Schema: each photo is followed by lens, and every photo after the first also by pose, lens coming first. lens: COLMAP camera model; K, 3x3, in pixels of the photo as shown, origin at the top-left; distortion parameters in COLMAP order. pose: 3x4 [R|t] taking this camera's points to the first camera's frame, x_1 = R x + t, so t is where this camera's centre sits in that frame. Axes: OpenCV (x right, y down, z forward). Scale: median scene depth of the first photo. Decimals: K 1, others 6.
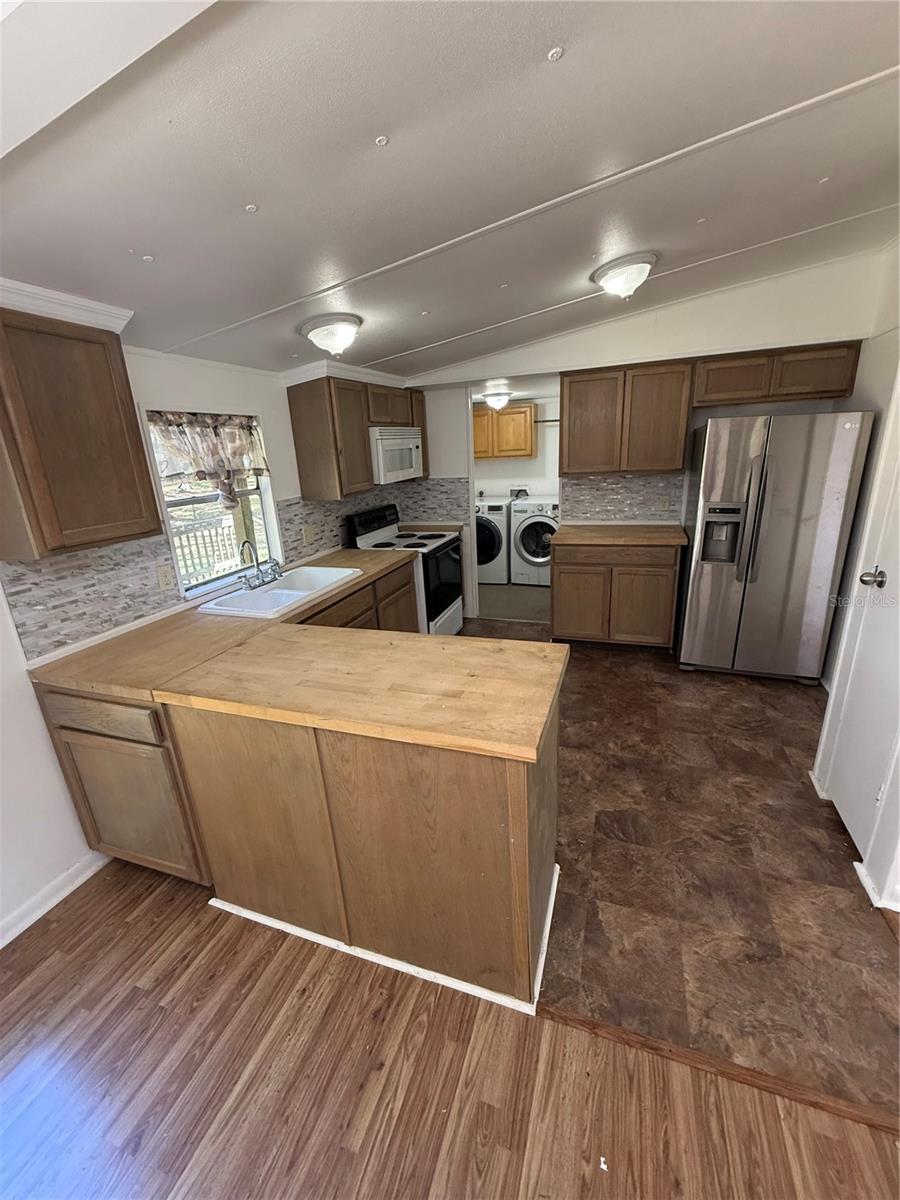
lens RADIAL K [[479.8, 0, 450.2], [0, 479.8, 599.6], [0, 0, 1]] dist [-0.000432, -0.000067]
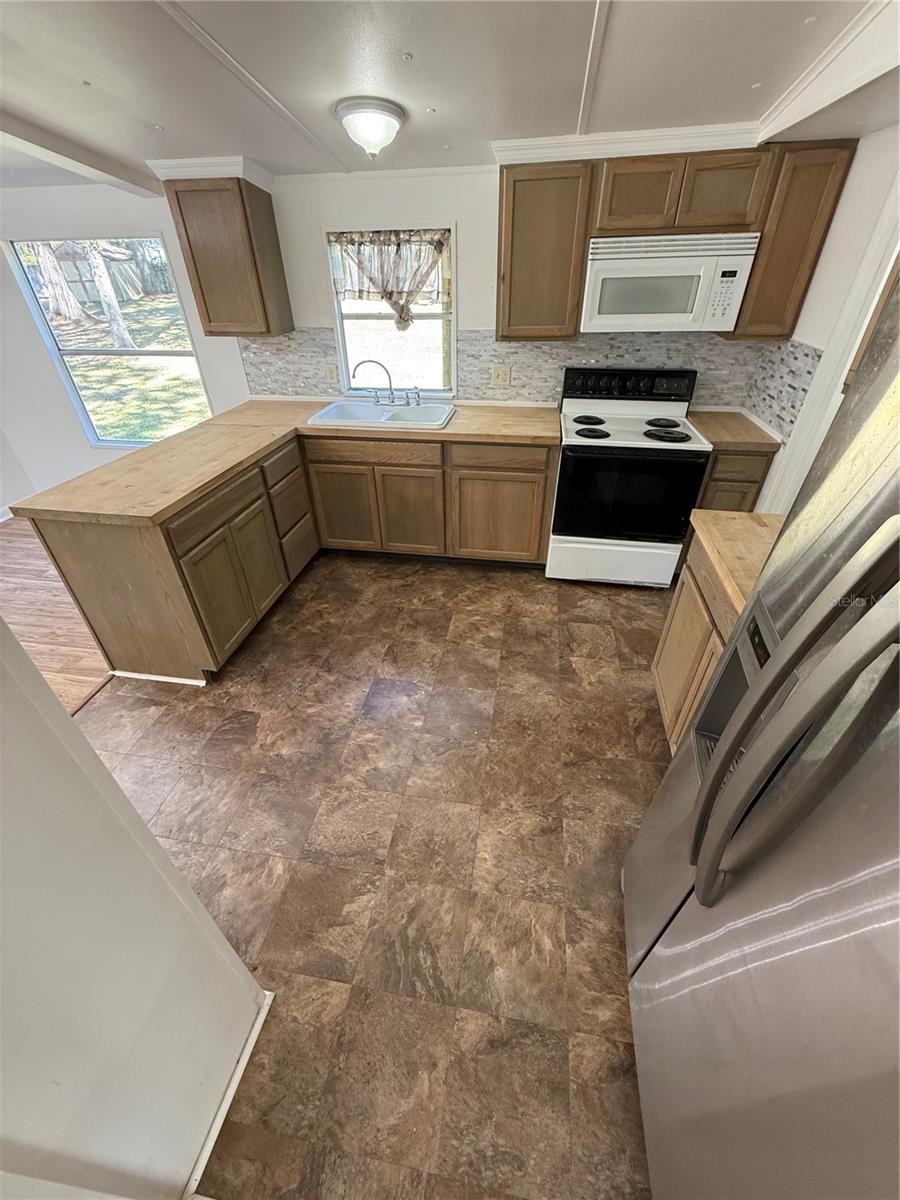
lens RADIAL K [[479.8, 0, 453.0], [0, 479.8, 599.6], [0, 0, 1]] dist [-0.000432, -0.000067]
pose [[0.173455, 0.608951, -0.774011, 1.045542], [-0.294331, 0.782058, 0.549322, -0.438976], [0.939831, 0.132533, 0.314885, 1.059938]]
